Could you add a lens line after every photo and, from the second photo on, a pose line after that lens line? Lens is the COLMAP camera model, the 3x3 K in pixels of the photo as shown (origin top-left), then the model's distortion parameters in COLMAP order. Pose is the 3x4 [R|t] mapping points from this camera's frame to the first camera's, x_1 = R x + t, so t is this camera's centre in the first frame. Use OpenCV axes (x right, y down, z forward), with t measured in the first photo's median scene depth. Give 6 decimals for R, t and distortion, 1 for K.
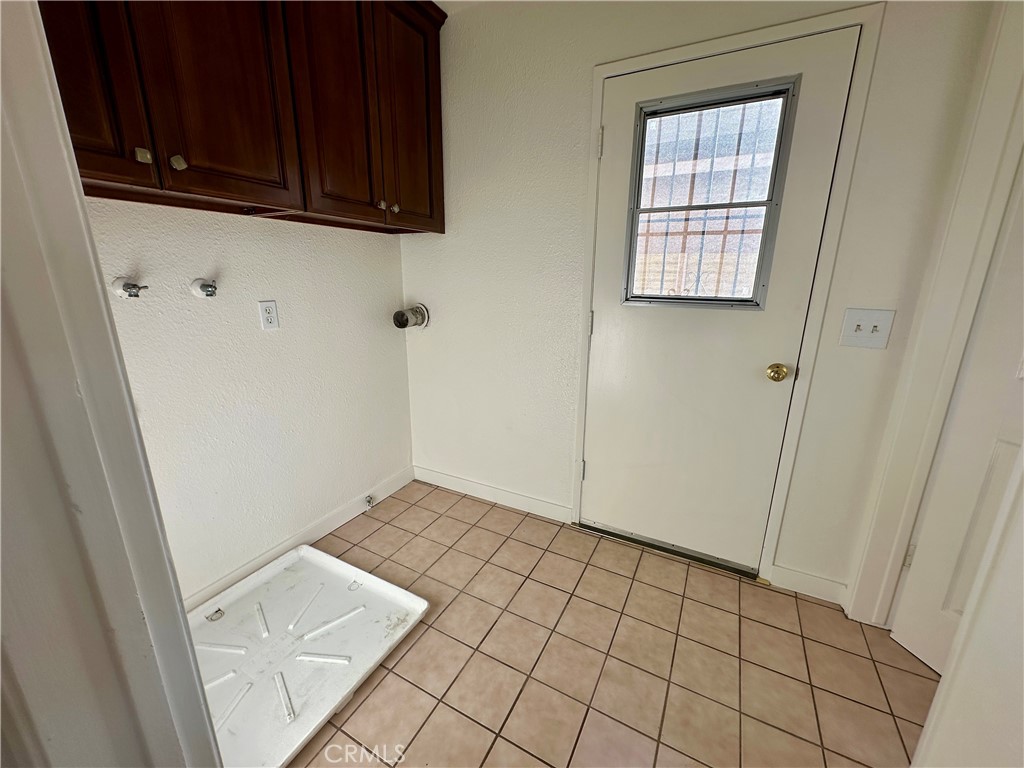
lens RADIAL K [[412.5, 0, 506.6], [0, 412.5, 383.0], [0, 0, 1]] dist [-0.001580, 0.000006]
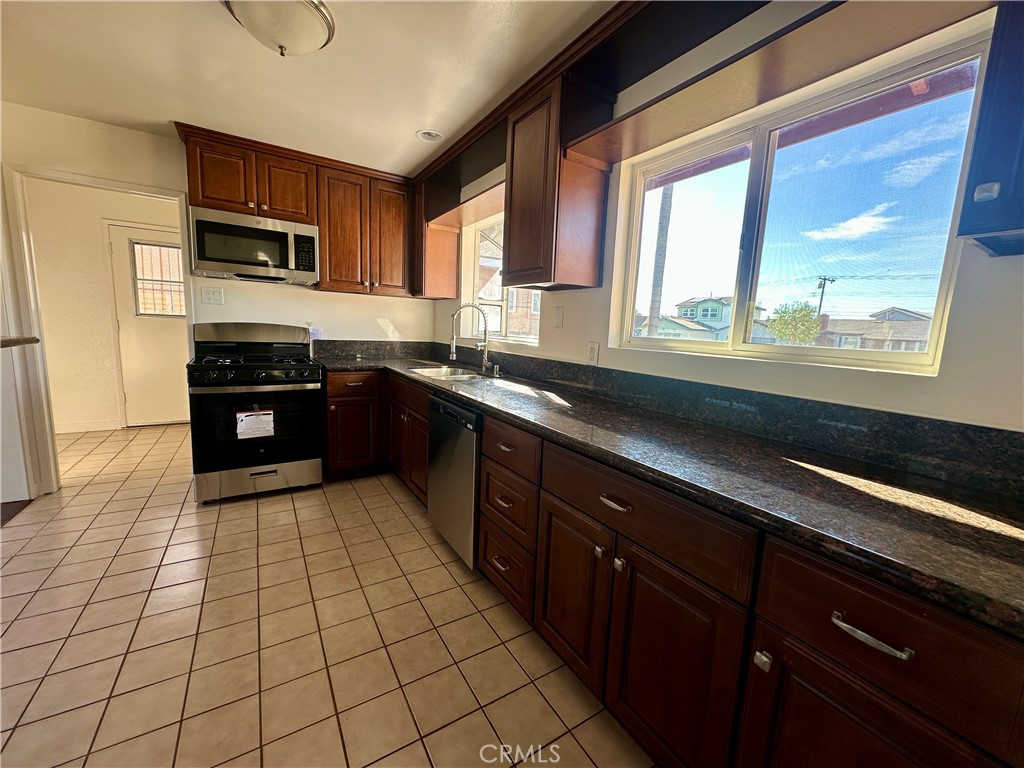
lens RADIAL K [[412.5, 0, 516.4], [0, 412.5, 383.6], [0, 0, 1]] dist [-0.001580, 0.000006]
pose [[0.502272, -0.101208, 0.858767, -0.695298], [0.190311, 0.981714, 0.004389, 0.595319], [-0.843508, 0.161228, 0.512348, -2.008727]]
